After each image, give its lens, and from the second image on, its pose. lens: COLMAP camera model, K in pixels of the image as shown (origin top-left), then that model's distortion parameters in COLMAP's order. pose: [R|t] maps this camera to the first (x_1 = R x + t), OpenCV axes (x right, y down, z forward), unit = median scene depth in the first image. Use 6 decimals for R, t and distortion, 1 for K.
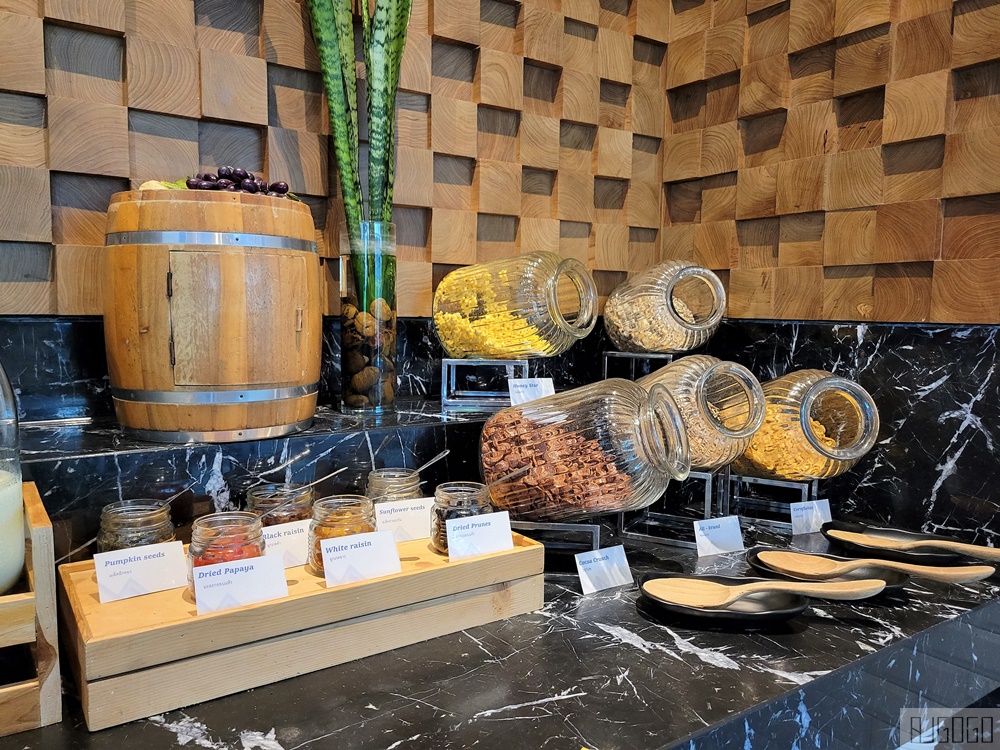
lens RADIAL K [[765.9, 0, 499.6], [0, 765.9, 372.9], [0, 0, 1]] dist [0.033448, -0.017613]
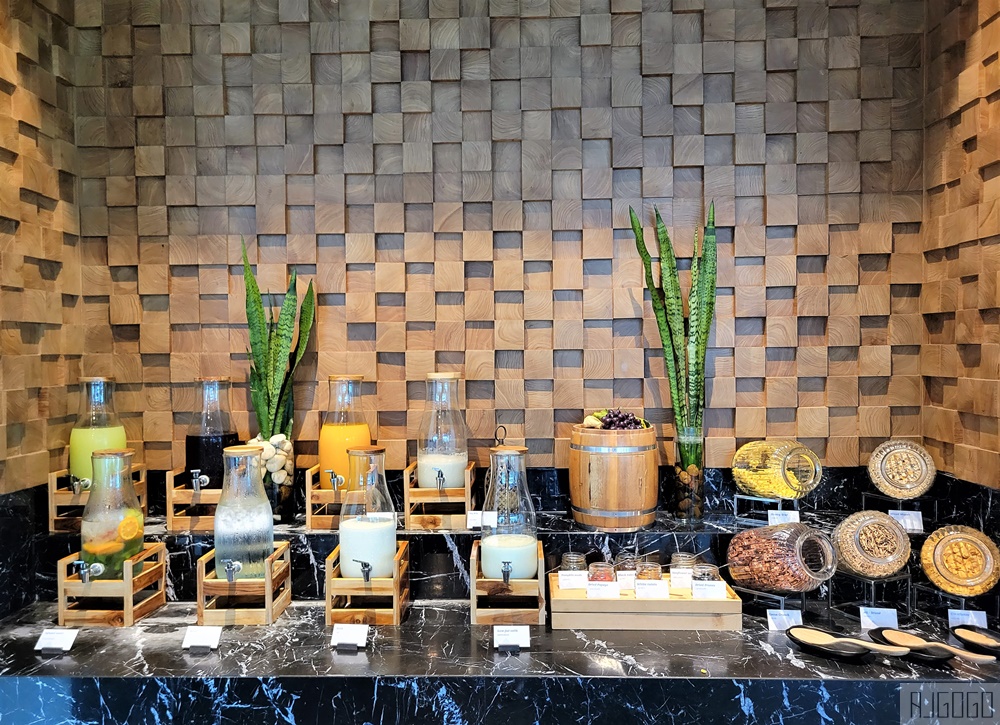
lens RADIAL K [[795.4, 0, 498.3], [0, 795.4, 362.1], [0, 0, 1]] dist [0.023847, -0.012950]
pose [[0.808347, -0.000820, -0.588706, 0.715205], [-0.037171, 0.997933, -0.052430, -0.257649], [0.587531, 0.064265, 0.806645, -1.075372]]
